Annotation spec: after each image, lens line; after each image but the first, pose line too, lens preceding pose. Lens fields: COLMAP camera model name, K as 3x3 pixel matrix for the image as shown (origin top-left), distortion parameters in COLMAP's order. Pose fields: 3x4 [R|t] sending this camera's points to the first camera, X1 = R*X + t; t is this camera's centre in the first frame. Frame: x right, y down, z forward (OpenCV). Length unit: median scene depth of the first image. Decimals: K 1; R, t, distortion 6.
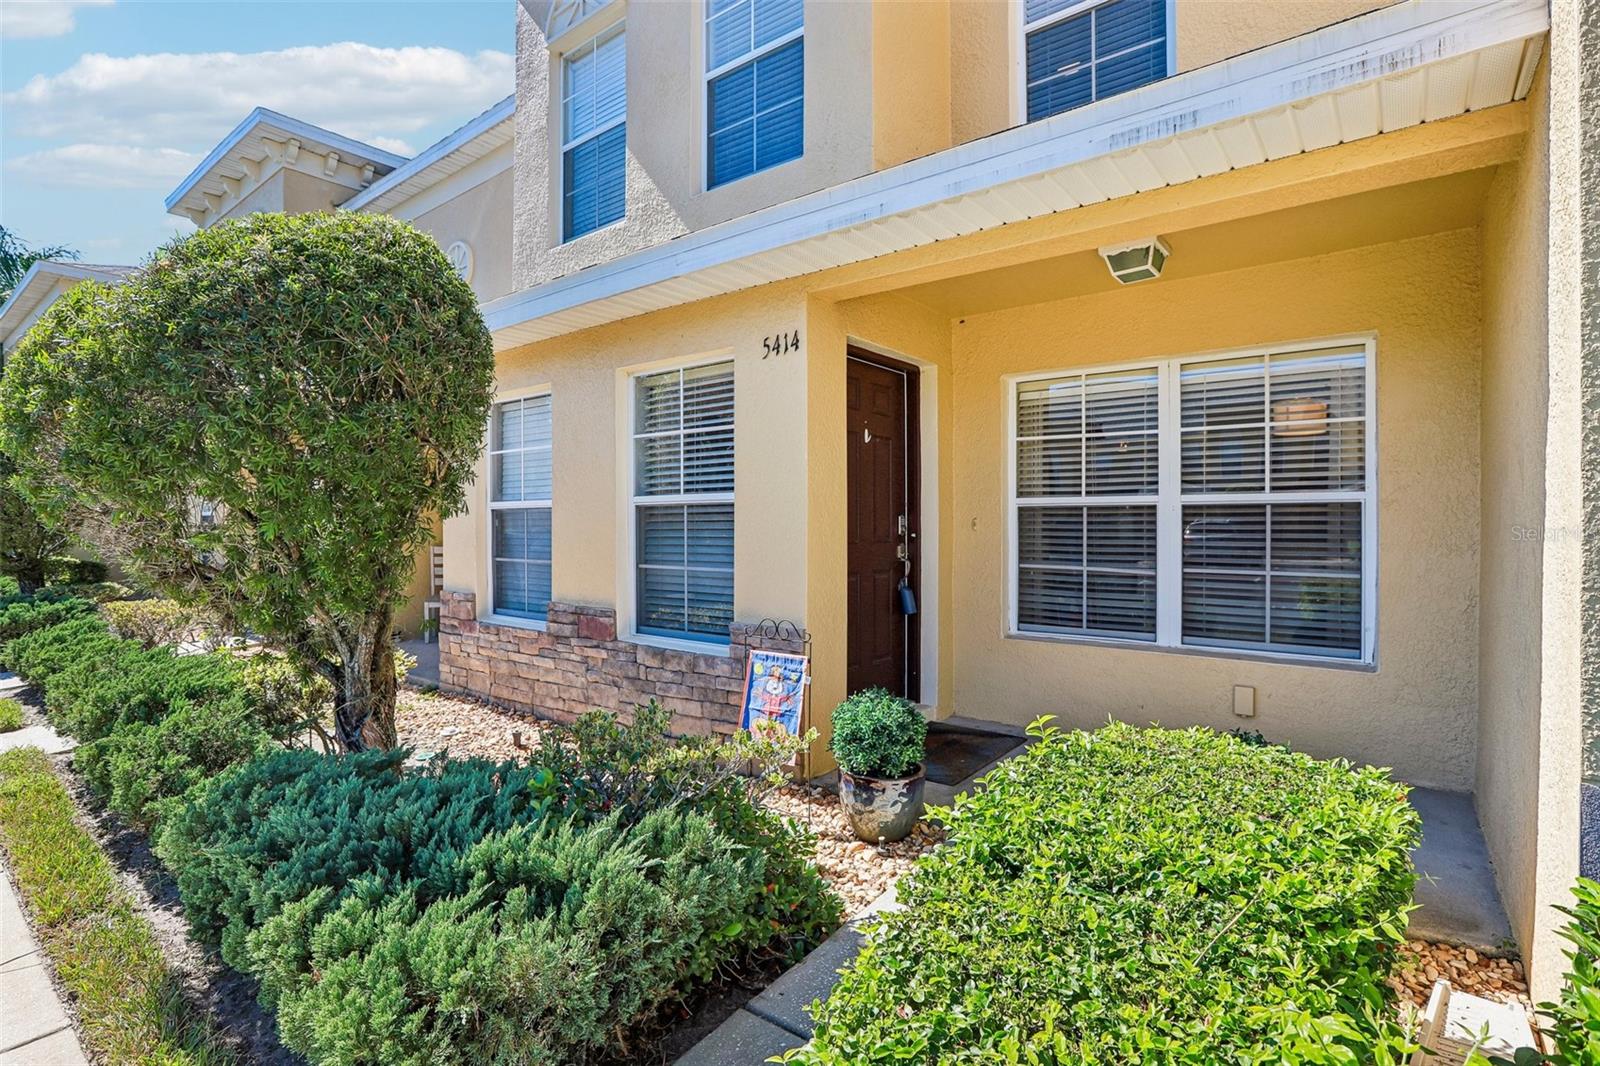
lens RADIAL K [[772.7, 0, 798.2], [0, 772.7, 528.4], [0, 0, 1]] dist [-0.053624, 0.022764]
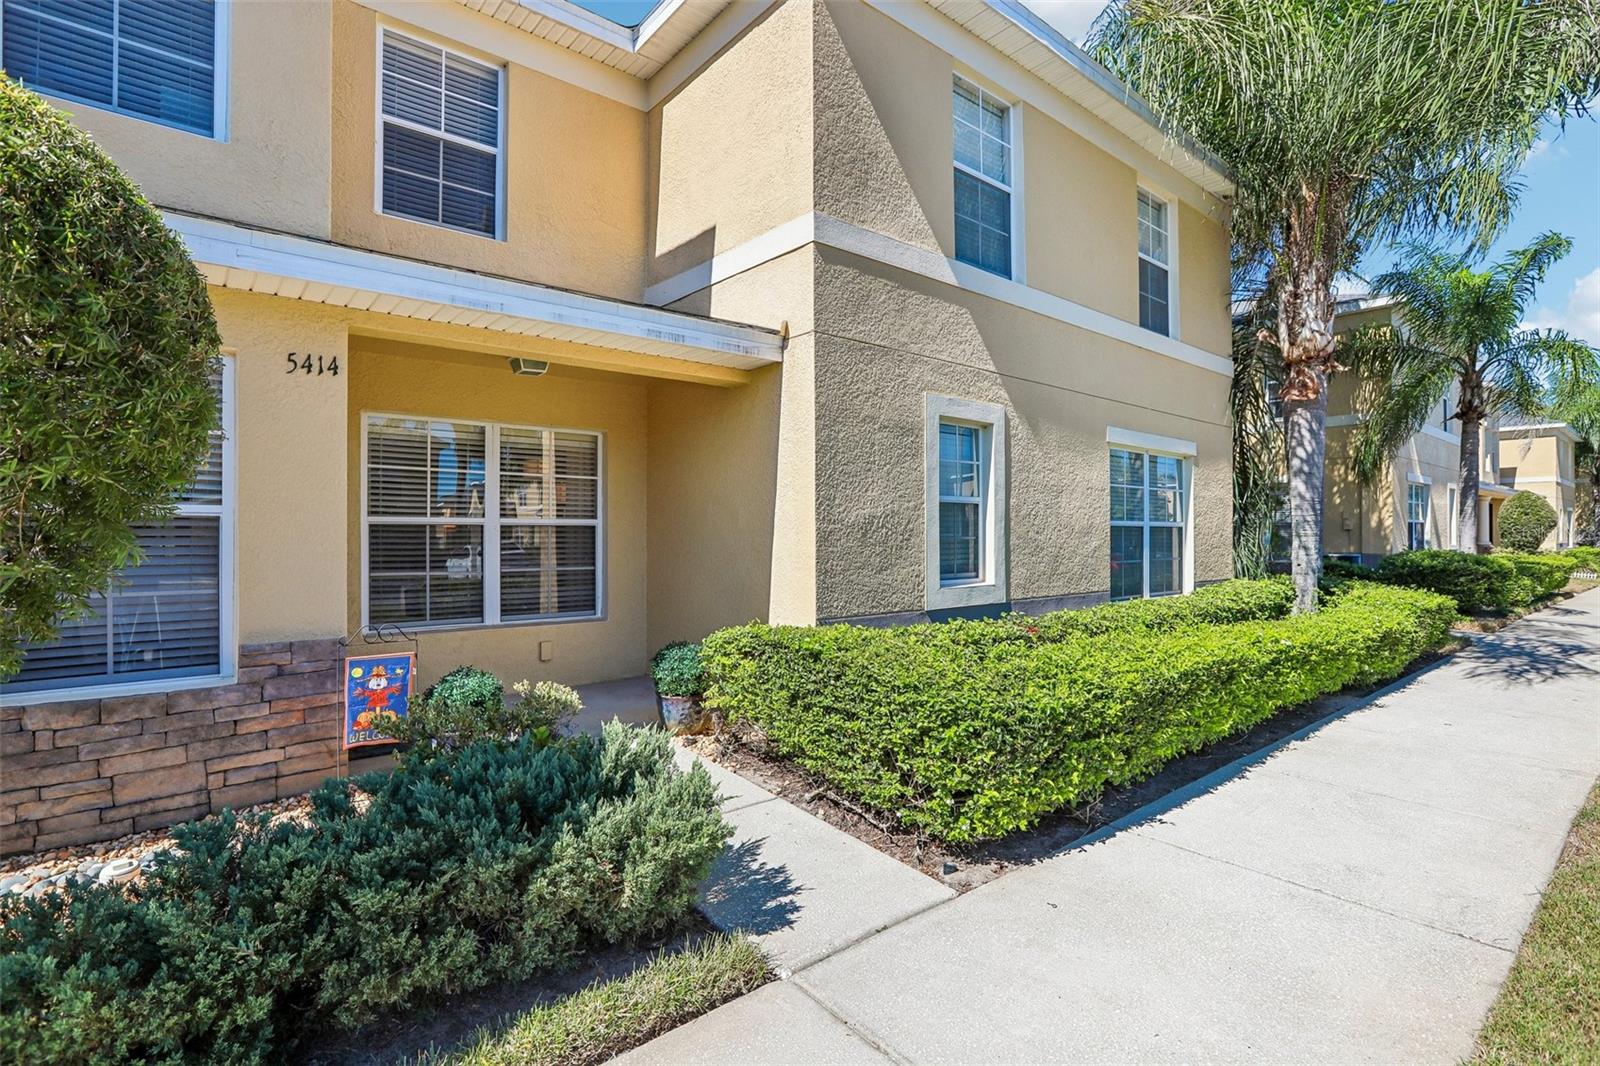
lens RADIAL K [[772.7, 0, 798.2], [0, 772.7, 528.4], [0, 0, 1]] dist [-0.053624, 0.022764]
pose [[0.213895, 0.009311, 0.976812, -0.734118], [0.007540, 0.999909, -0.011182, -0.003682], [-0.976828, 0.009757, 0.213805, 0.131032]]
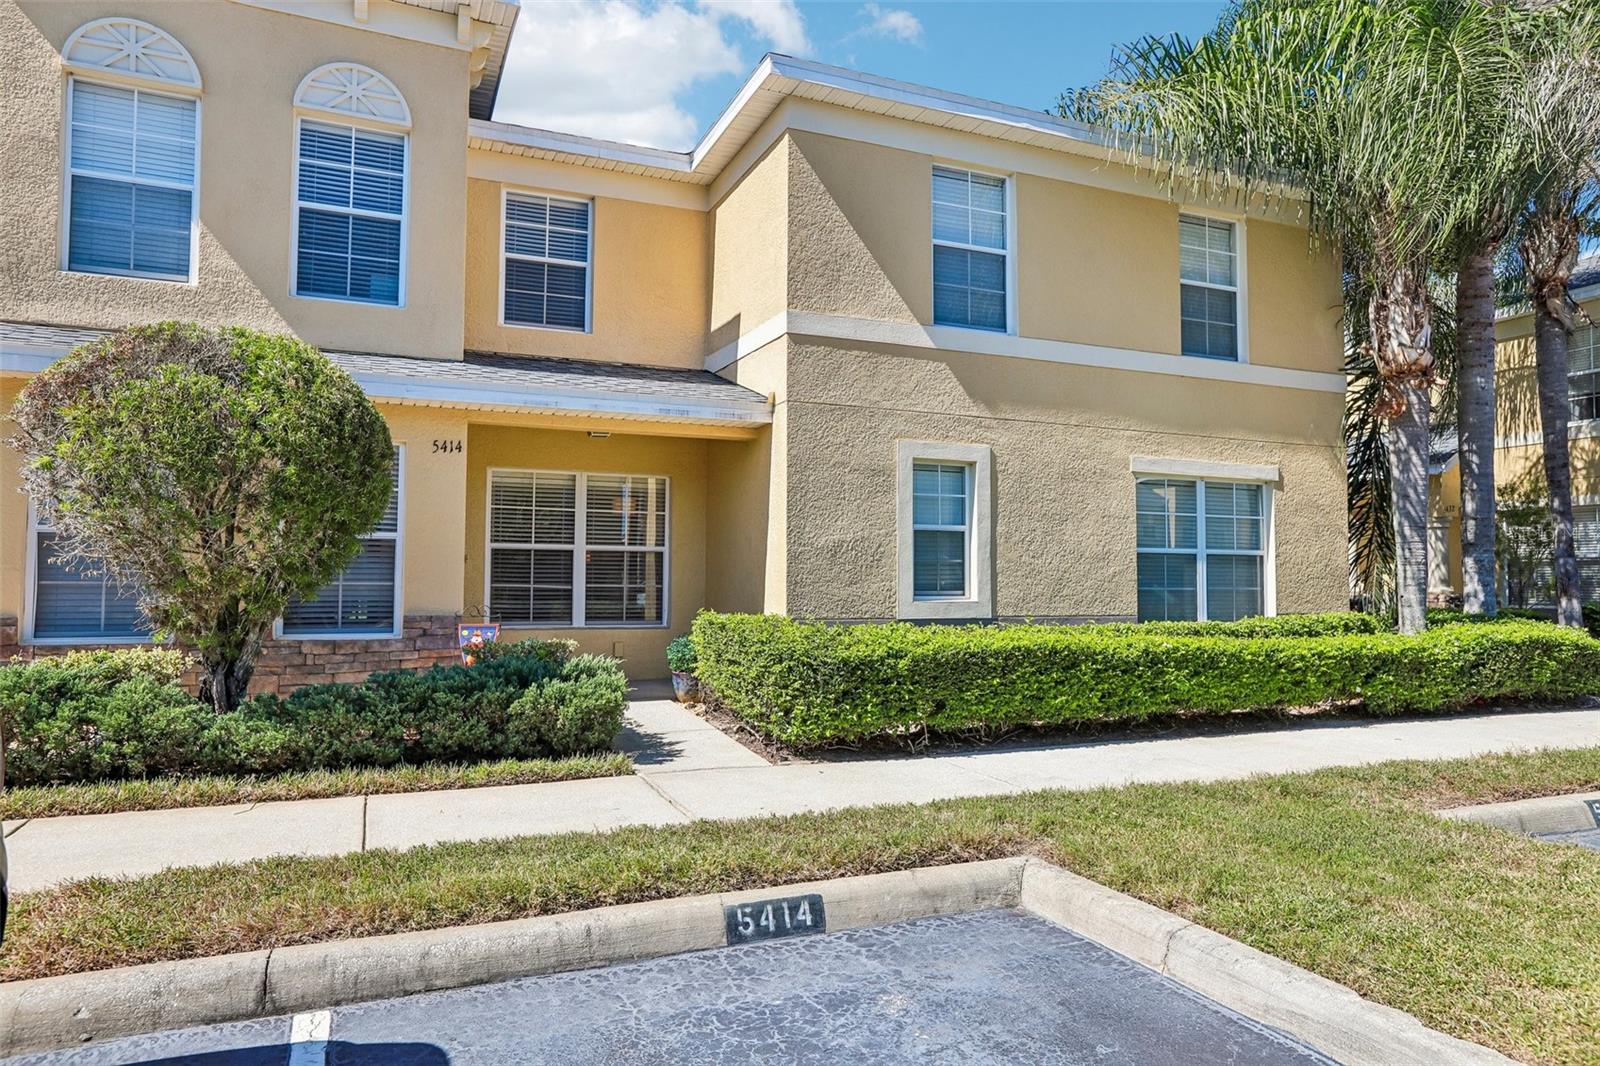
lens RADIAL K [[1032.7, 0, 798.4], [0, 1032.7, 523.3], [0, 0, 1]] dist [-0.058865, 0.075010]
pose [[0.484780, 0.056557, 0.872805, -1.345765], [-0.000520, 0.997926, -0.064376, 0.060264], [-0.874636, 0.030755, 0.483804, -0.628089]]
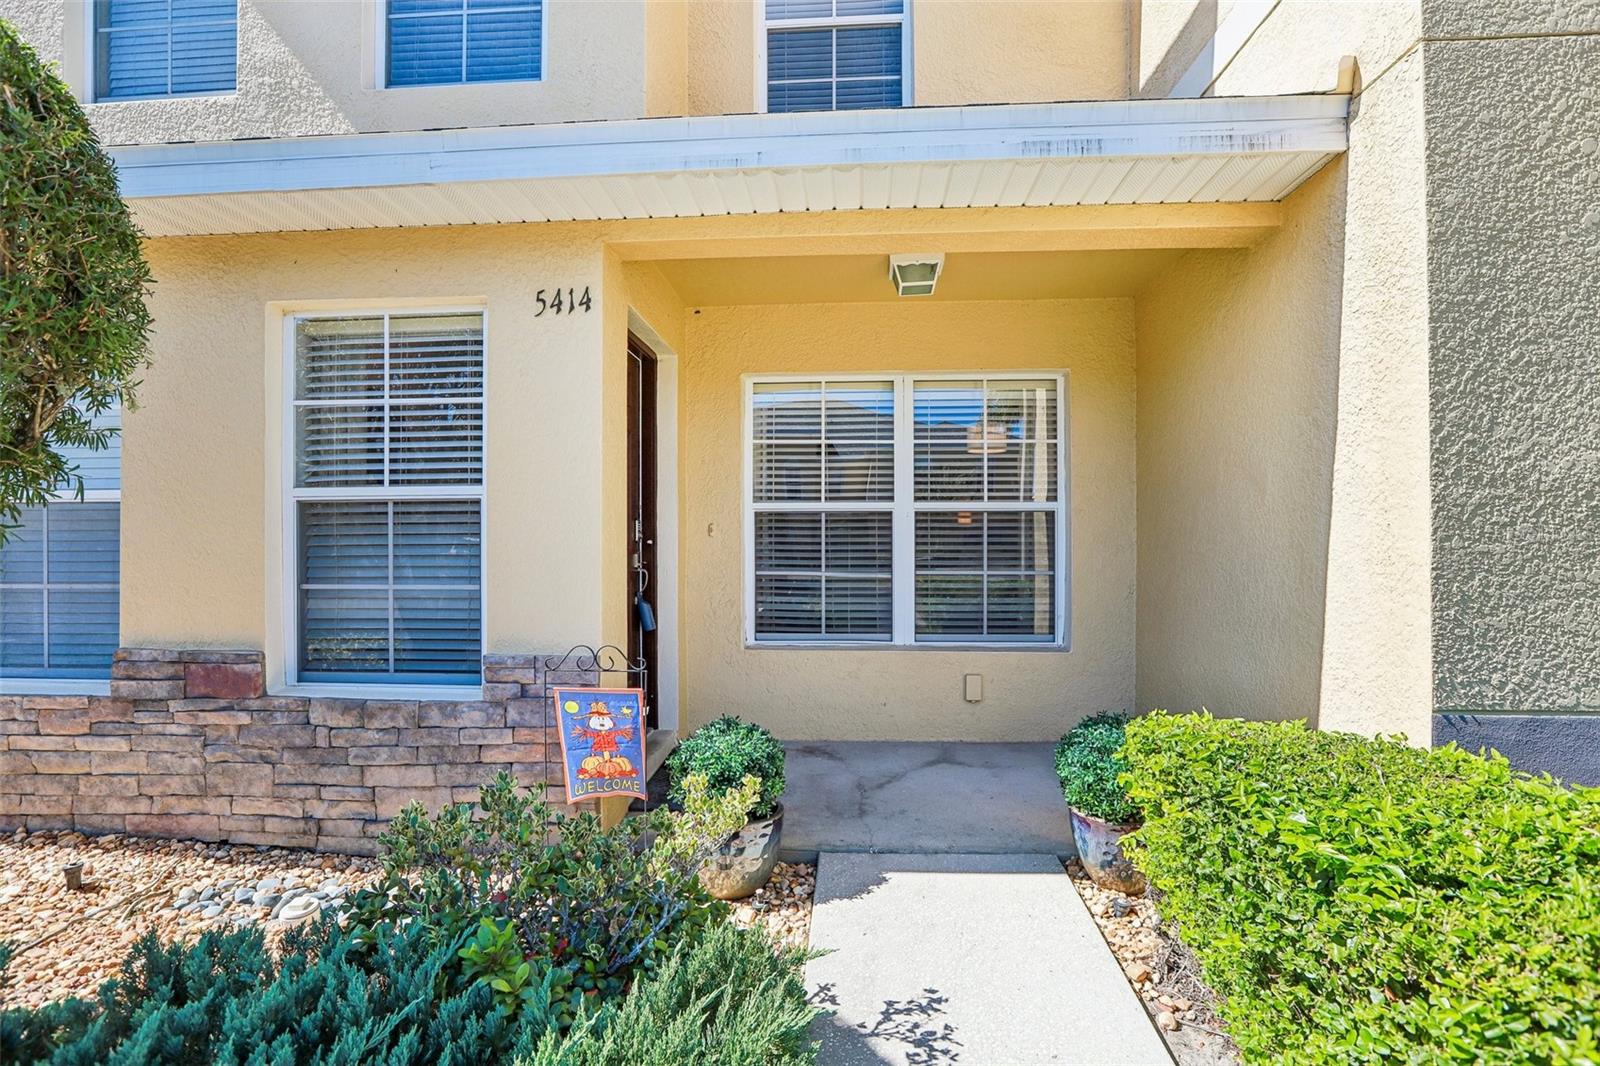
lens RADIAL K [[775.0, 0, 795.3], [0, 775.0, 534.4], [0, 0, 1]] dist [-0.054692, 0.029112]
pose [[0.831659, 0.001271, 0.555285, -0.223427], [0.004247, 0.999954, -0.008651, 0.009112], [-0.555271, 0.009553, 0.831615, 0.174863]]
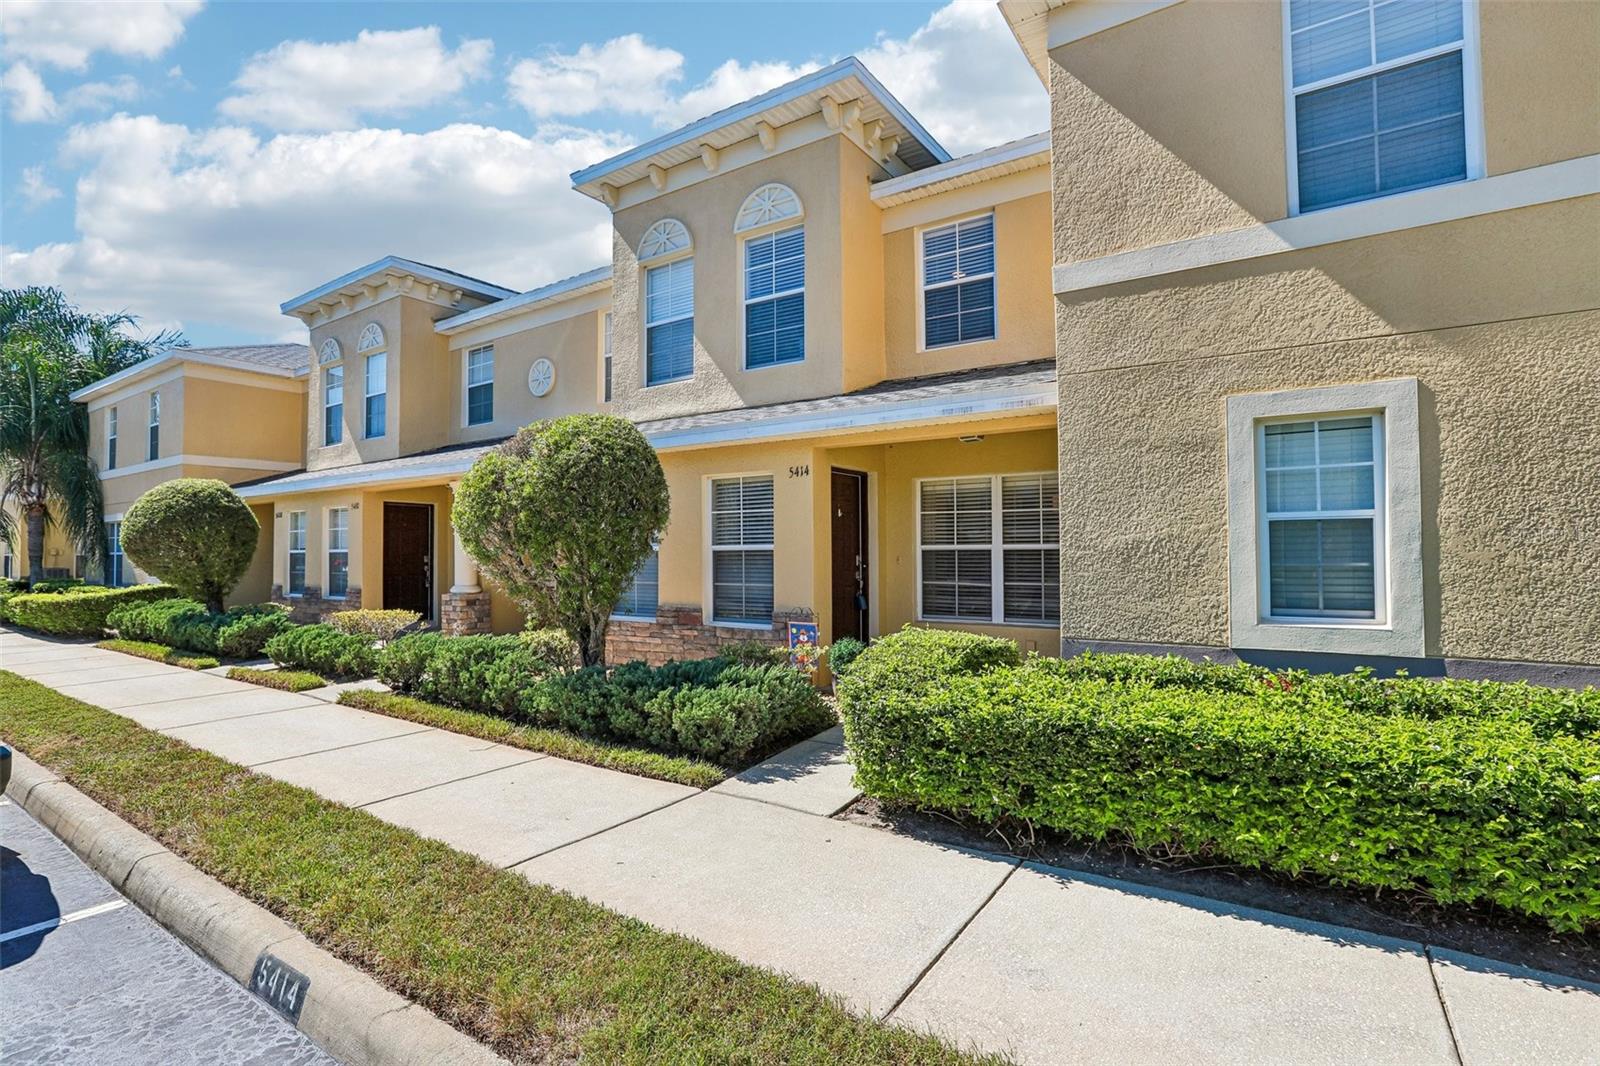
lens RADIAL K [[772.7, 0, 798.2], [0, 772.7, 528.4], [0, 0, 1]] dist [-0.053624, 0.022764]
pose [[0.997843, -0.002173, 0.065613, -0.132640], [0.004575, 0.999324, -0.036490, -0.014707], [-0.065489, 0.036711, 0.997178, -0.846791]]
